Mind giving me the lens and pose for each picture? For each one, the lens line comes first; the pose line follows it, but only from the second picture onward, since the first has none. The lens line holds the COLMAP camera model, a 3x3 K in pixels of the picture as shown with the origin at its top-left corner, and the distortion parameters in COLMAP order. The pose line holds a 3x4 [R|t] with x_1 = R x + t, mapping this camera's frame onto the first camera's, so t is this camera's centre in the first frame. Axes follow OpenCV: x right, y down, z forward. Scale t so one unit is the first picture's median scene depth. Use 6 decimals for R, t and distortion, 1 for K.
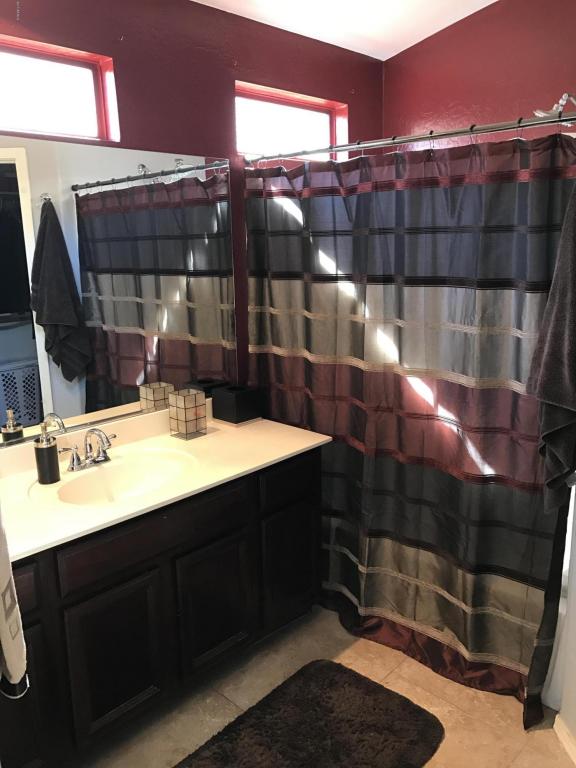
lens RADIAL K [[636.7, 0, 288.7], [0, 636.7, 384.5], [0, 0, 1]] dist [0.012925, 0.005225]
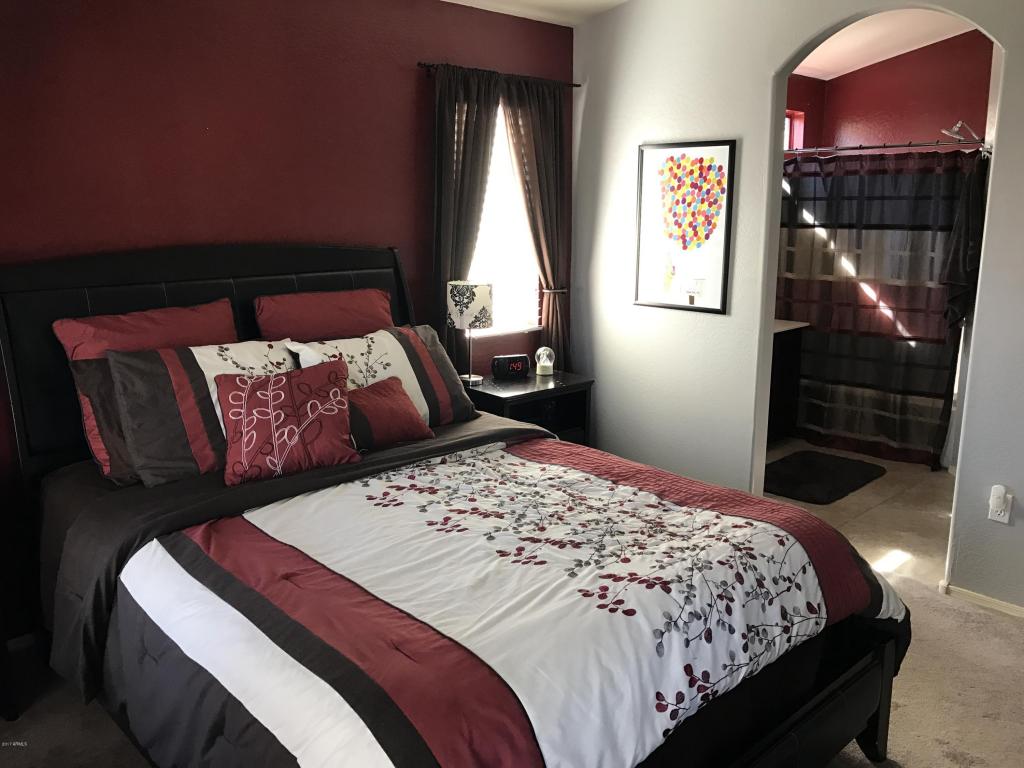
lens RADIAL K [[848.9, 0, 512.0], [0, 848.9, 381.4], [0, 0, 1]] dist [0.012925, 0.005225]
pose [[0.998250, 0.029086, -0.051484, -0.643039], [-0.030384, 0.999235, -0.024614, 0.344959], [0.050729, 0.026135, 0.998370, -1.356190]]
